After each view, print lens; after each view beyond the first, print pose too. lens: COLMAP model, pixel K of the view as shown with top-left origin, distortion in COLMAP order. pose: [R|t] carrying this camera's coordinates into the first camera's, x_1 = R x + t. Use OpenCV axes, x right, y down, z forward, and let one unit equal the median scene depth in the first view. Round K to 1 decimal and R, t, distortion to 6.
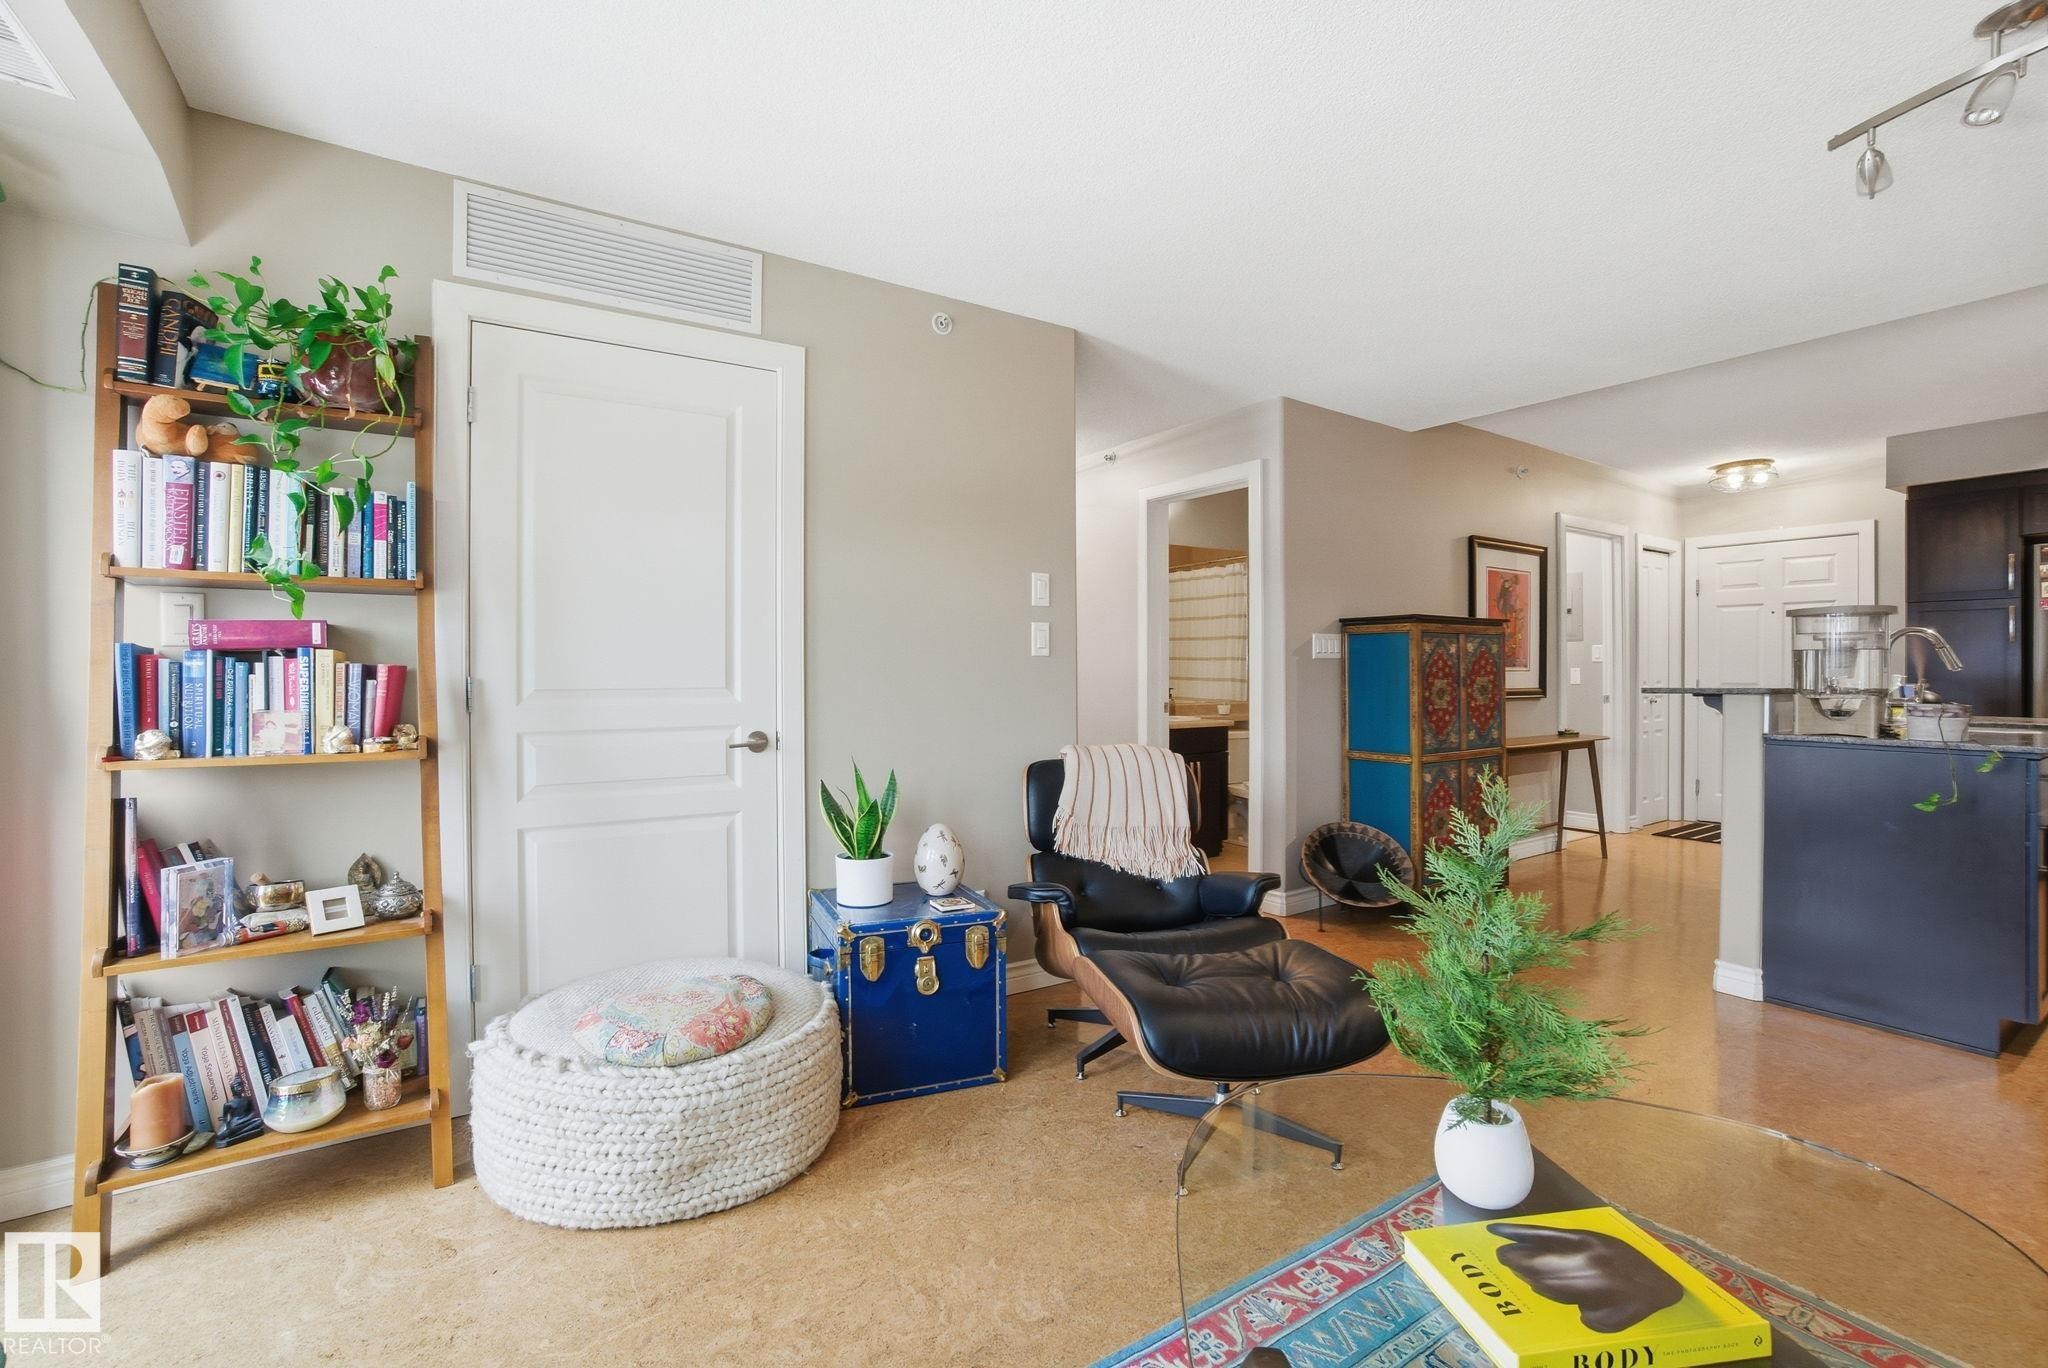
lens RADIAL K [[911.6, 0, 1012.9], [0, 911.6, 673.2], [0, 0, 1]] dist [-0.062359, 0.021511]
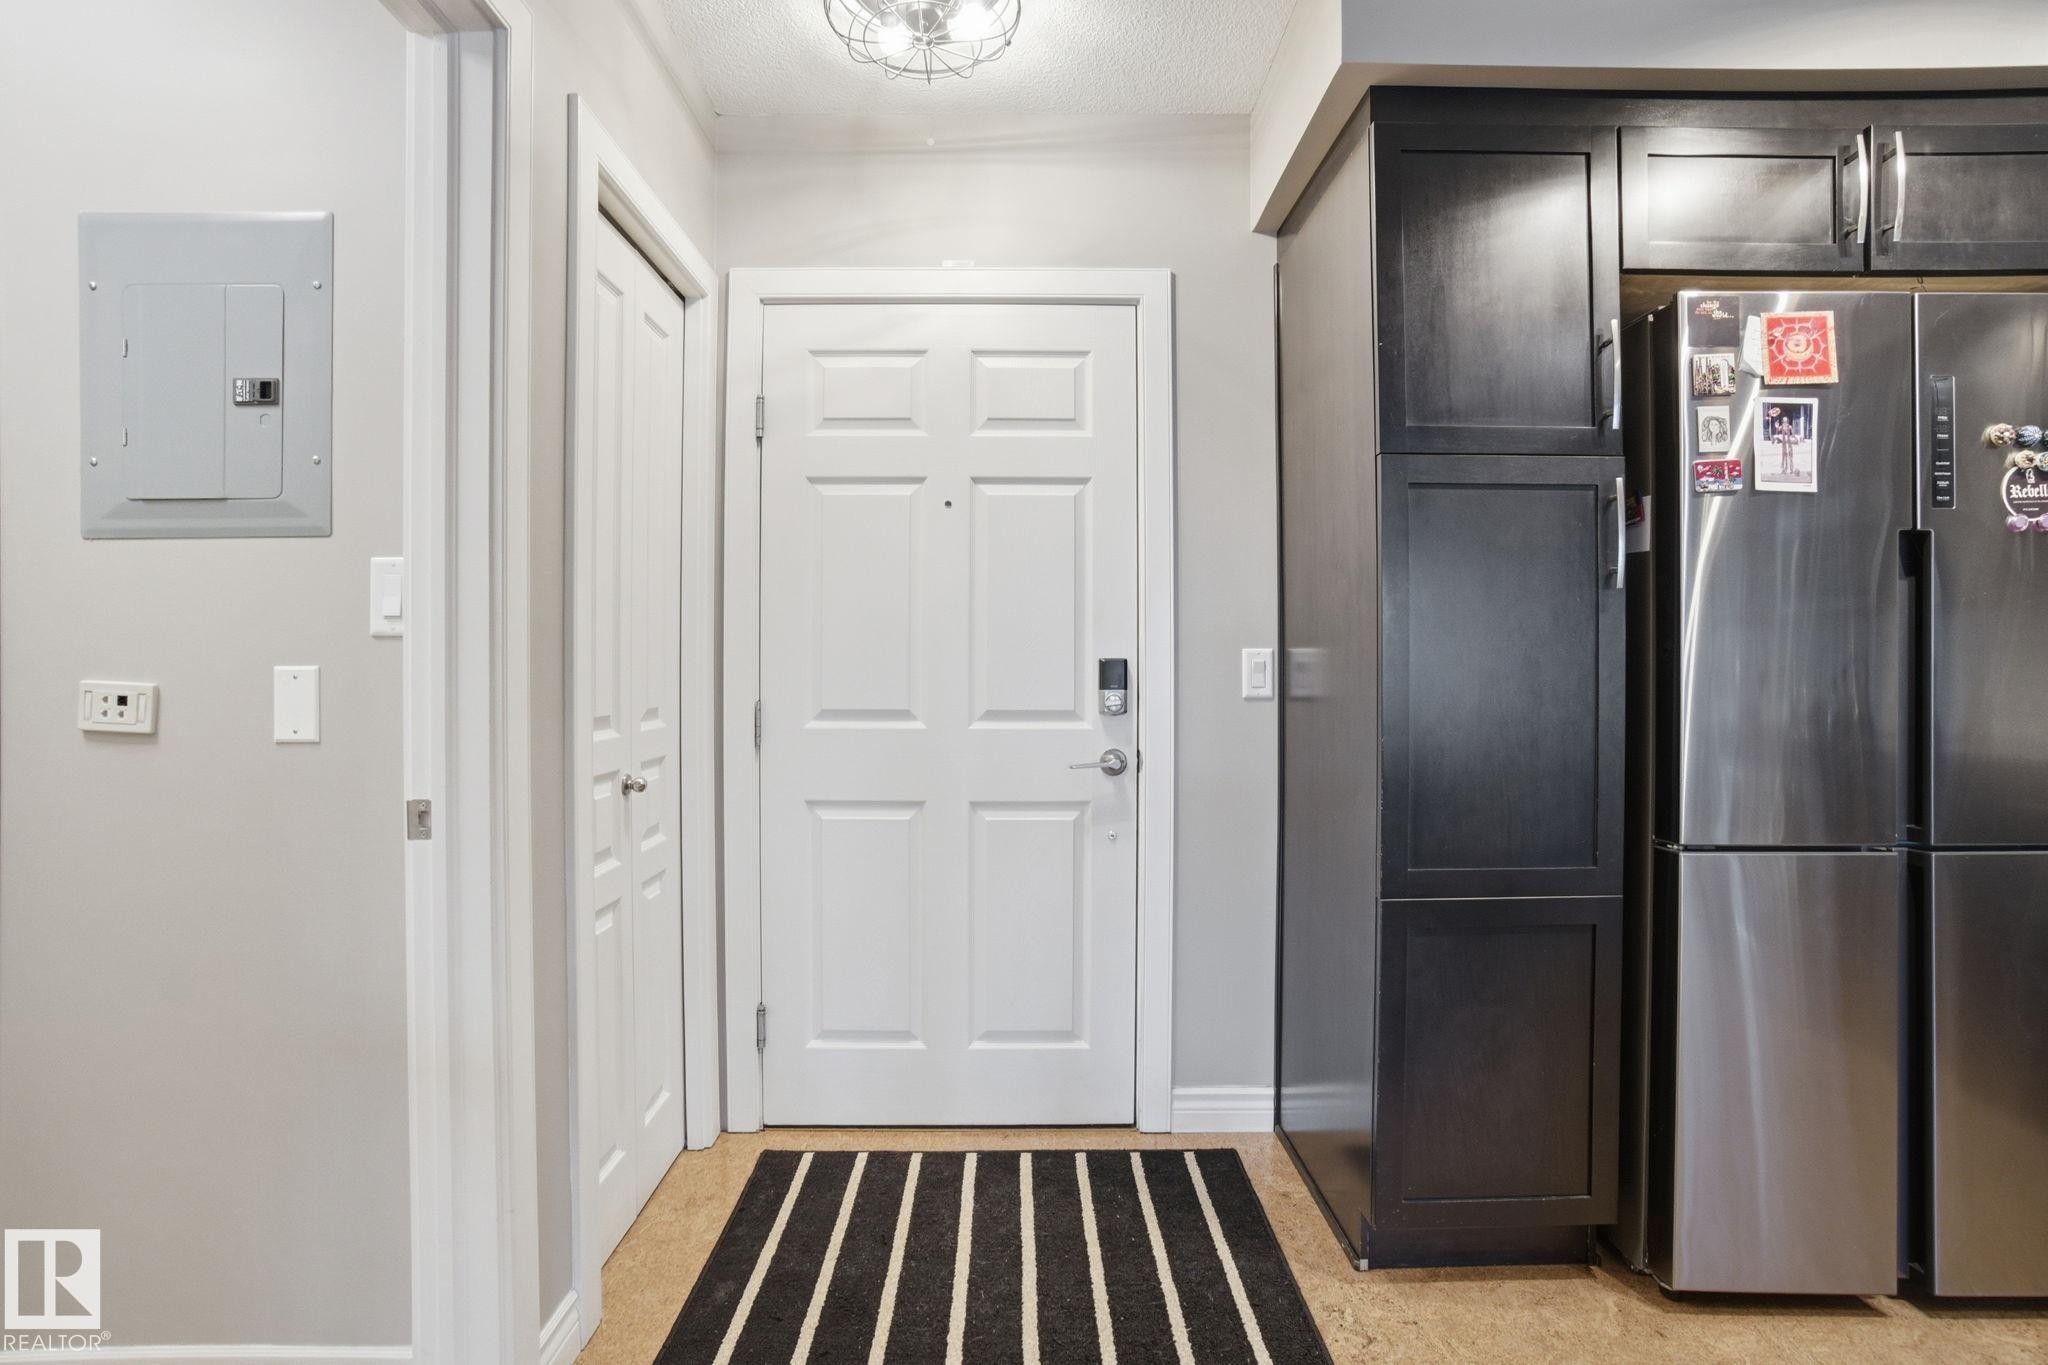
lens RADIAL K [[911.6, 0, 1012.9], [0, 911.6, 671.7], [0, 0, 1]] dist [-0.062359, 0.021511]
pose [[0.539253, -0.004693, 0.842131, 0.549821], [0.000228, 0.999985, 0.005427, -0.005159], [-0.842144, -0.002735, 0.539246, 0.749288]]
